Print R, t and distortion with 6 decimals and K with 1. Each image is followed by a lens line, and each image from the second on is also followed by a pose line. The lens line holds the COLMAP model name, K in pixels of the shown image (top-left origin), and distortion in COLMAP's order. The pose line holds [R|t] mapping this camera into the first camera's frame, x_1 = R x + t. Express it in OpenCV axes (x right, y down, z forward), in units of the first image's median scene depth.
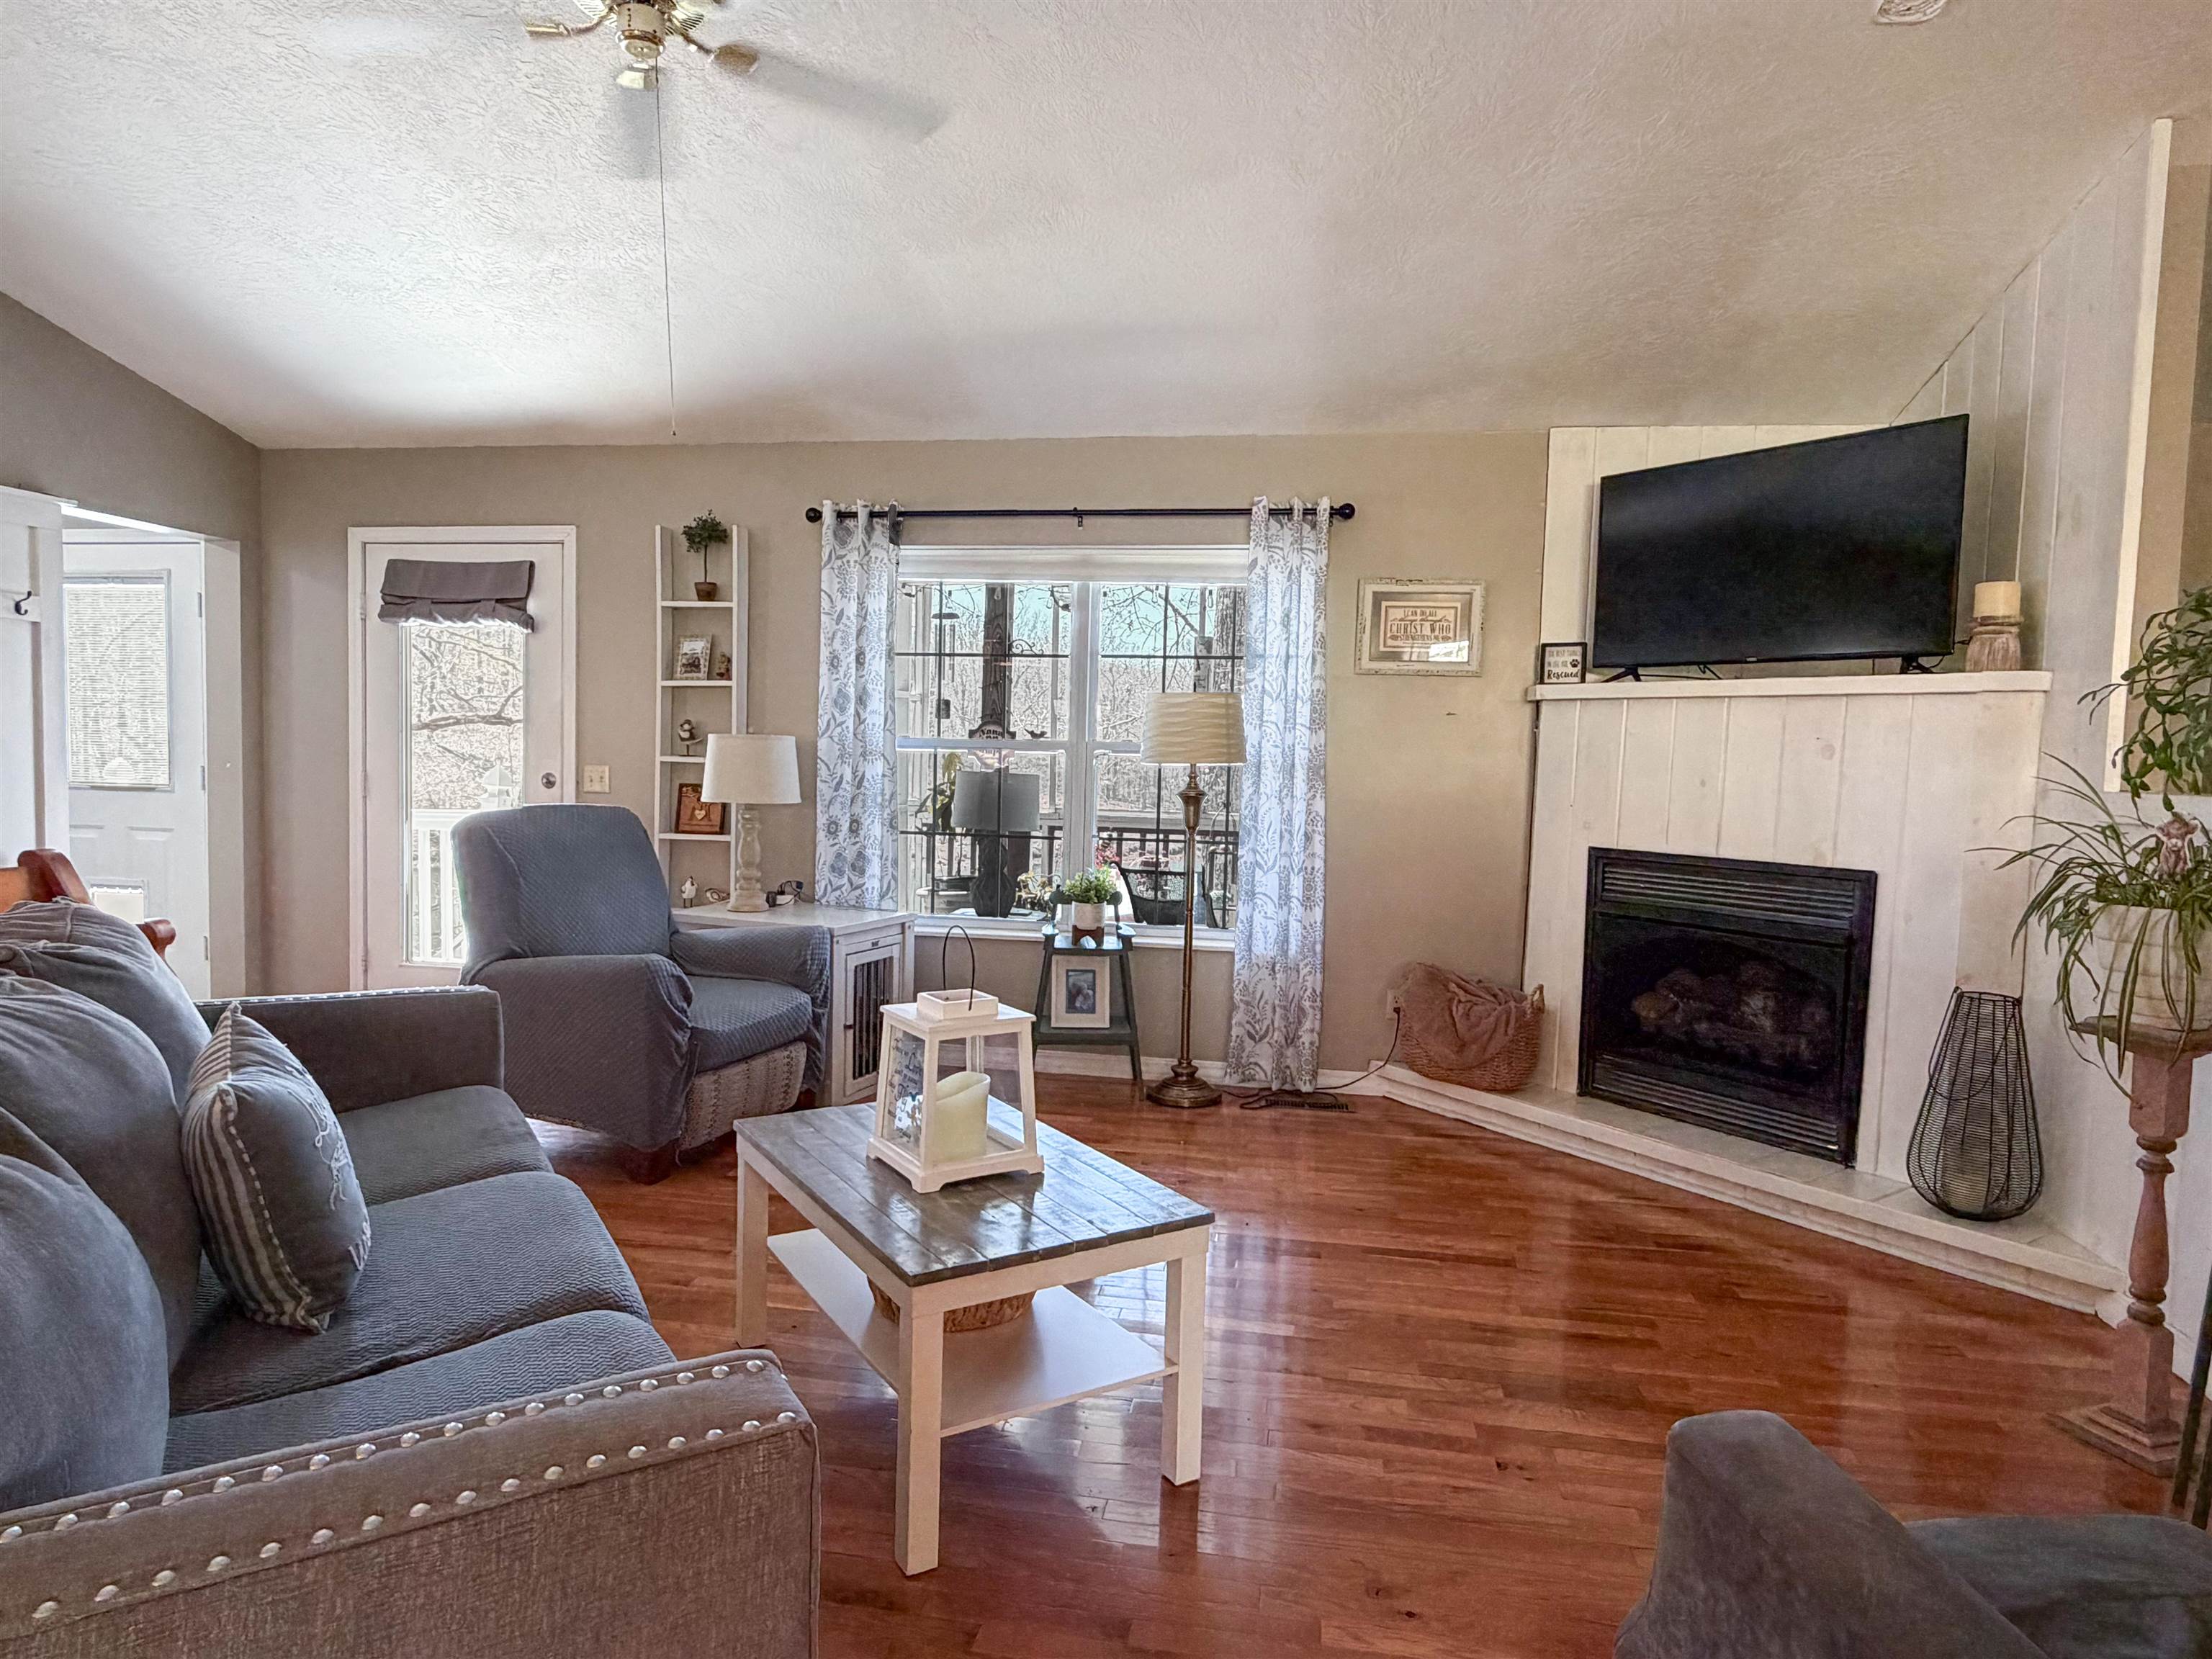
lens RADIAL K [[1325.3, 0, 1094.8], [0, 1325.3, 841.6], [0, 0, 1]] dist [-0.003855, 0.010813]
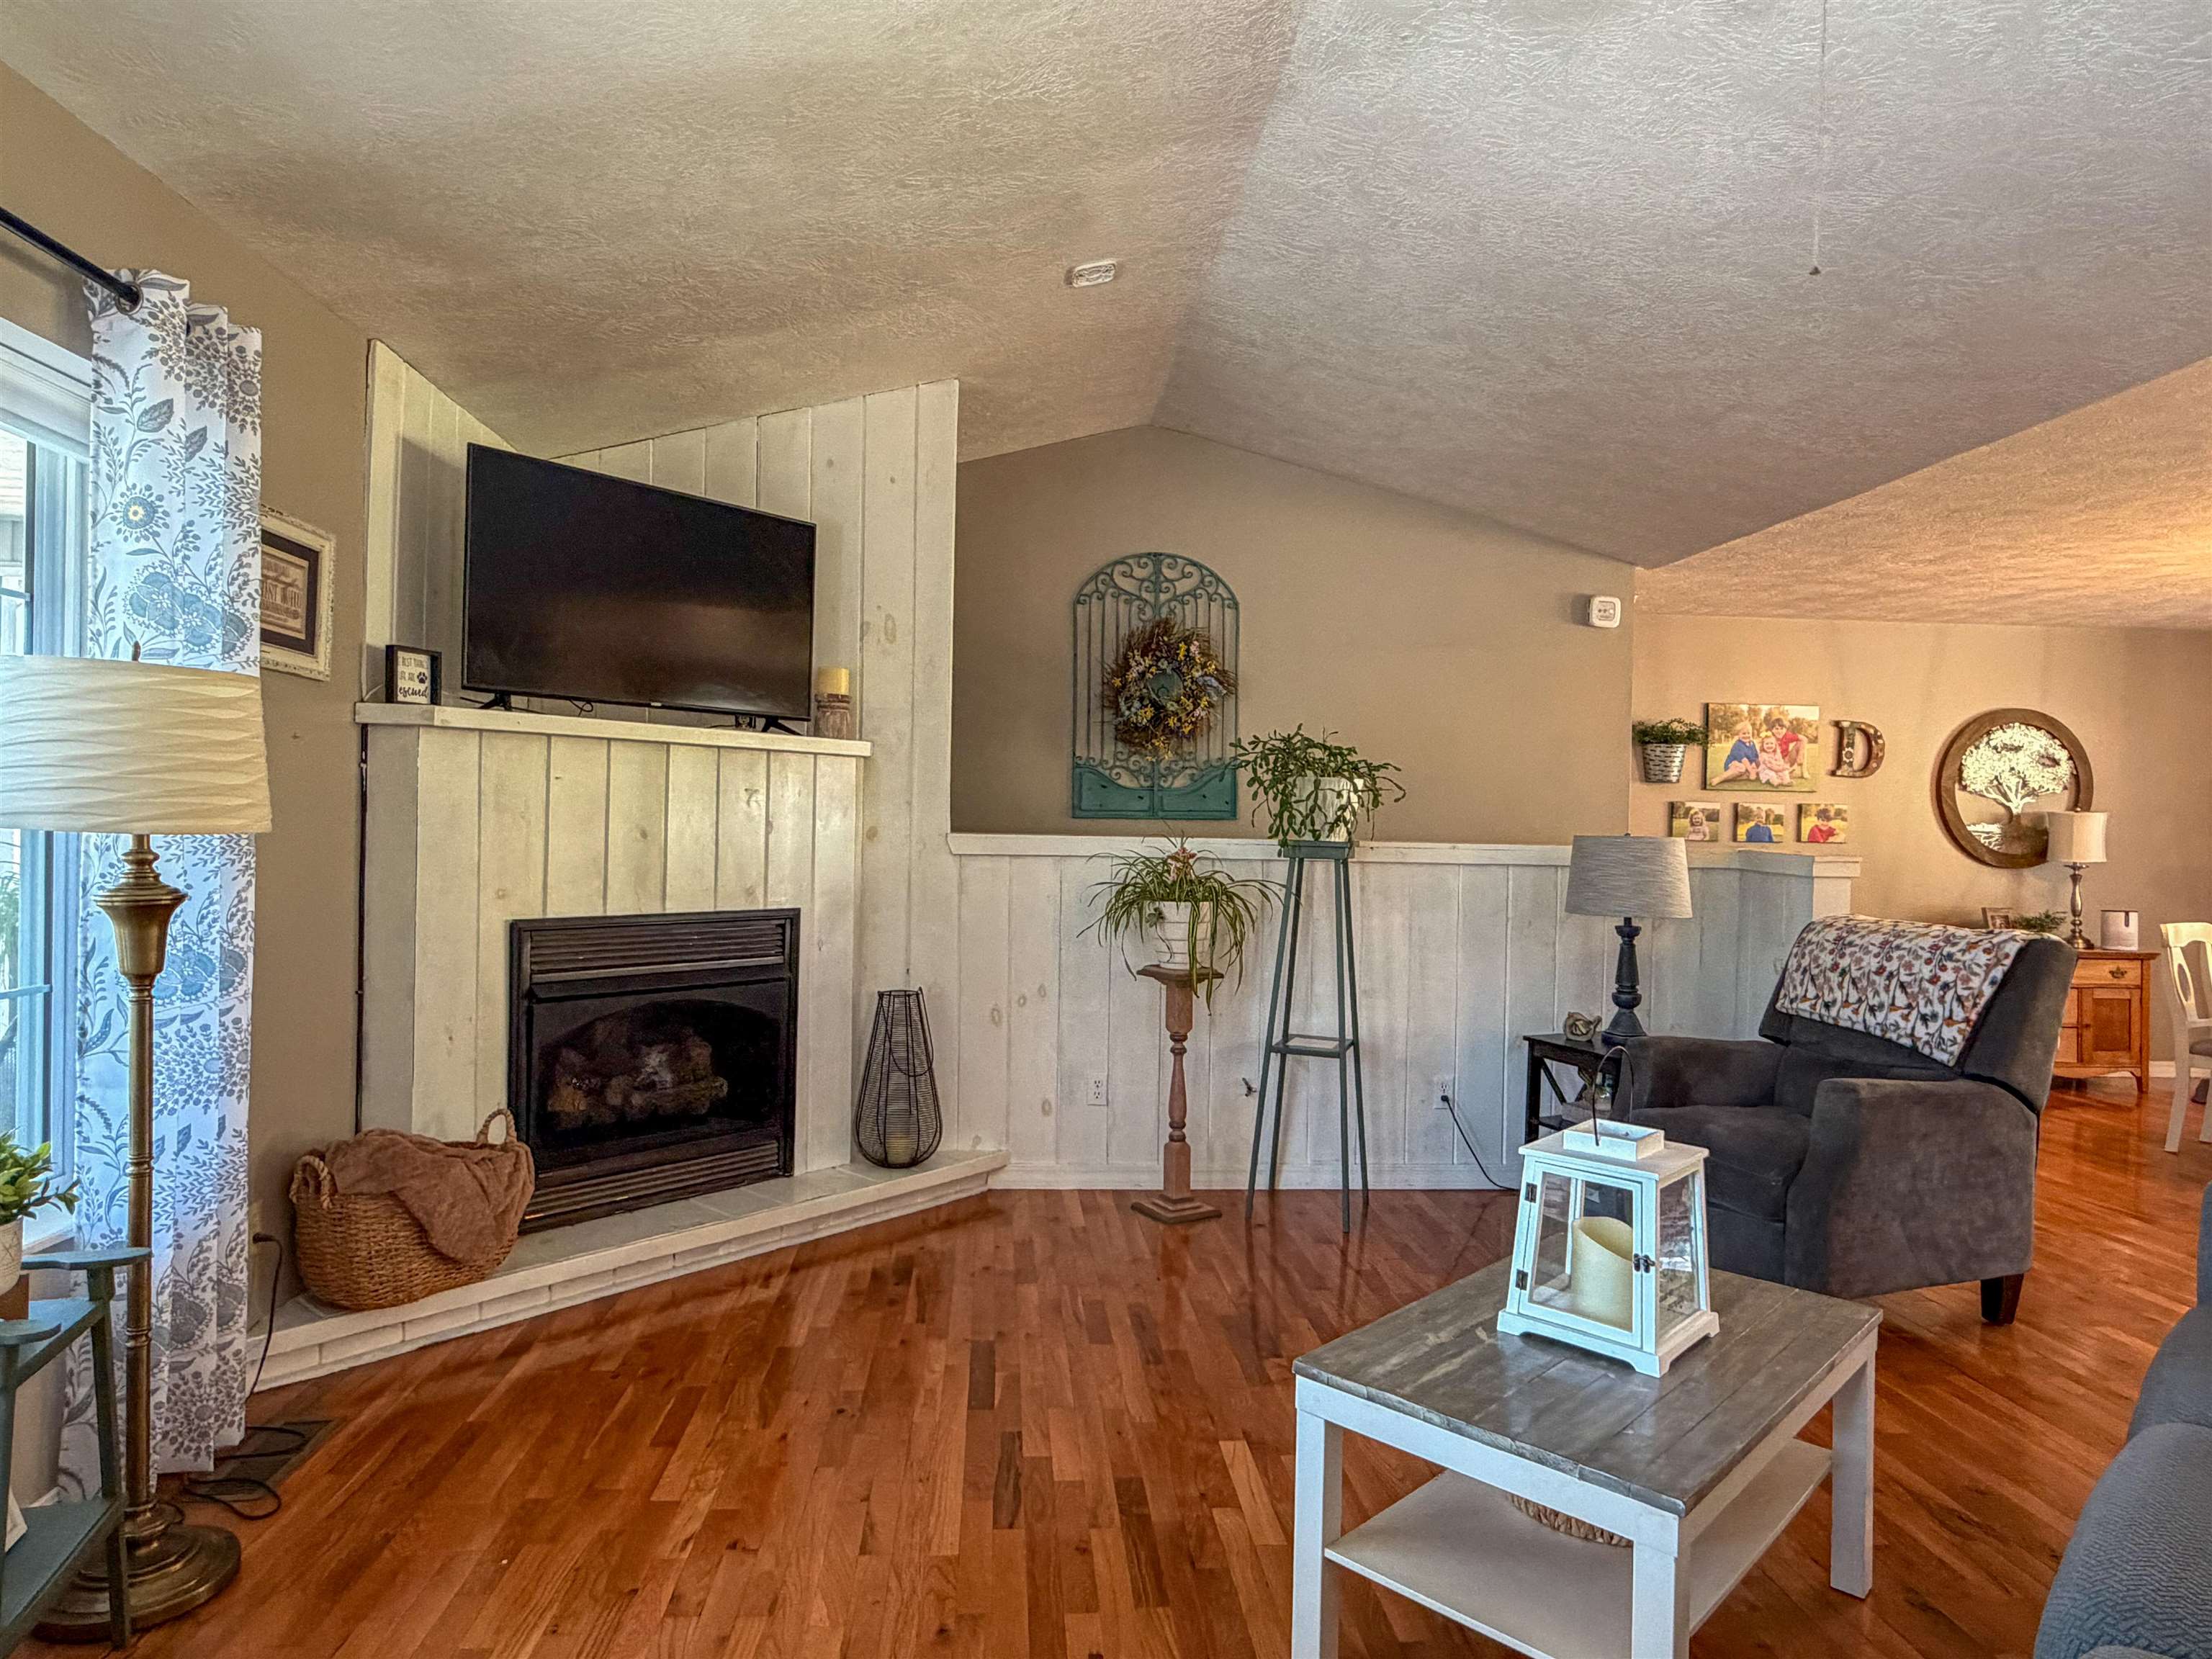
lens RADIAL K [[1325.3, 0, 1106.6], [0, 1325.3, 828.0], [0, 0, 1]] dist [-0.003855, 0.010813]
pose [[-0.267201, -0.034541, 0.963022, -0.512664], [0.040273, 0.998084, 0.046973, -0.079252], [-0.962799, 0.051335, -0.265298, 0.937652]]
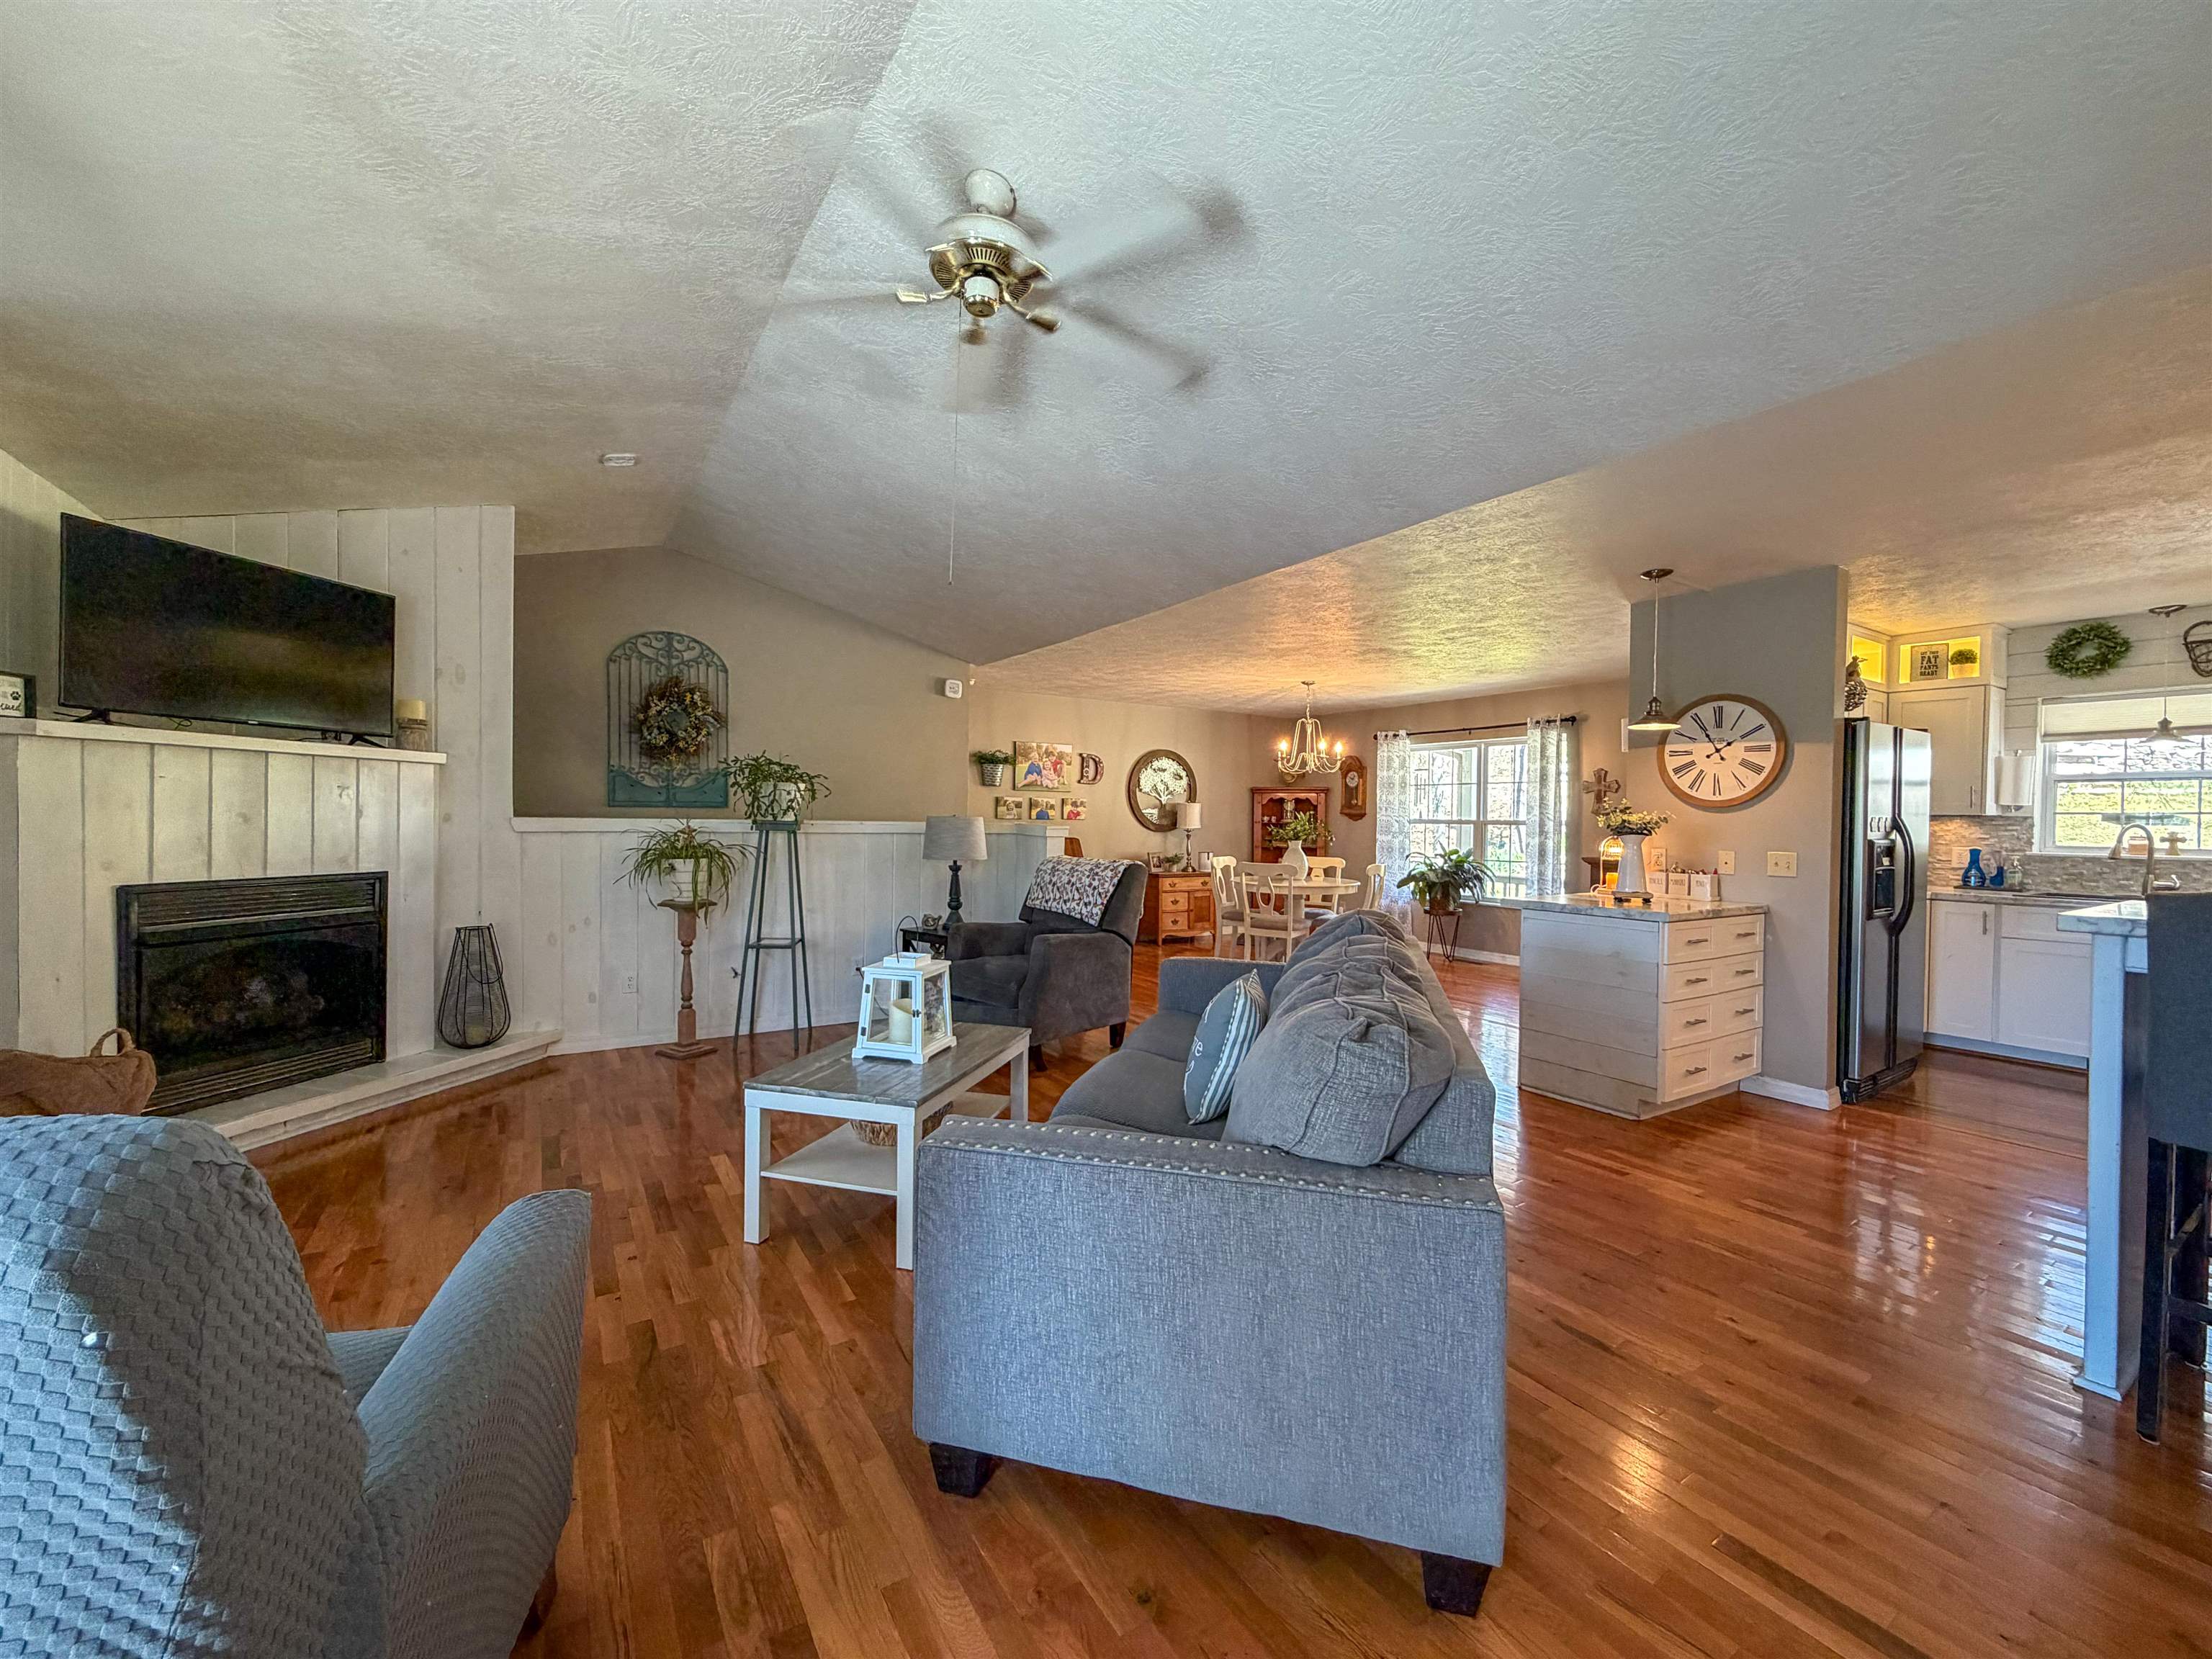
lens RADIAL K [[891.9, 0, 1101.7], [0, 891.9, 828.9], [0, 0, 1]] dist [0.001567, 0.000237]
pose [[-0.682525, -0.045859, 0.729422, -0.698708], [0.018099, 0.996663, 0.079597, -0.087832], [-0.730638, 0.067529, -0.679418, 0.986650]]
